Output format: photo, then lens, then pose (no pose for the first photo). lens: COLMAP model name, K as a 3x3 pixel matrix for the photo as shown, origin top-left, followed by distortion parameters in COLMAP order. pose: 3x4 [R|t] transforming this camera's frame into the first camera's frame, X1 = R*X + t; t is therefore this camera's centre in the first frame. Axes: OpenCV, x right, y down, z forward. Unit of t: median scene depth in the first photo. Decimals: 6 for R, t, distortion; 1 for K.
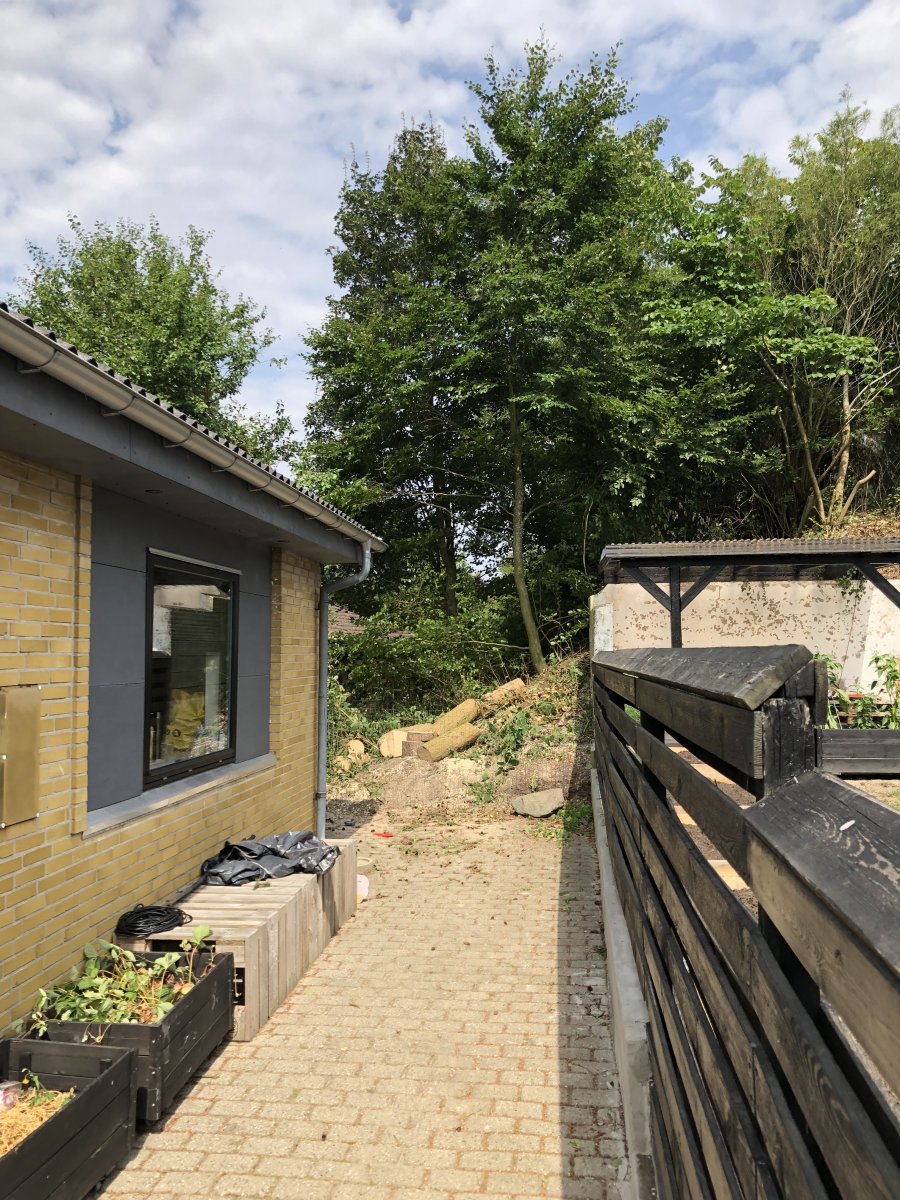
lens RADIAL K [[981.3, 0, 445.9], [0, 981.3, 596.3], [0, 0, 1]] dist [0.024159, -0.012078]
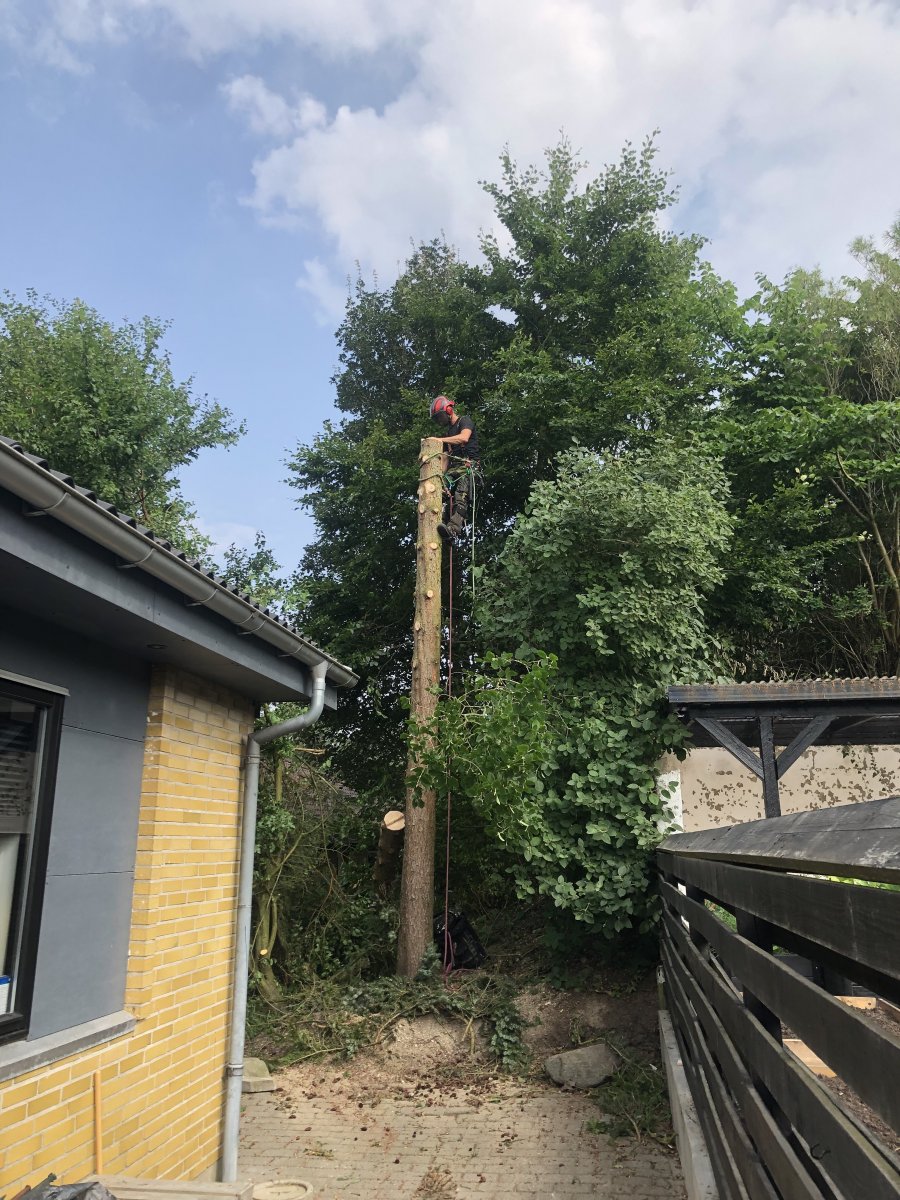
lens RADIAL K [[981.3, 0, 445.9], [0, 981.3, 596.3], [0, 0, 1]] dist [0.024159, -0.012078]
pose [[0.999305, -0.005749, -0.036836, 0.019102], [-0.001259, 0.982274, -0.187444, 0.013574], [0.037261, 0.187360, 0.981584, 0.189079]]
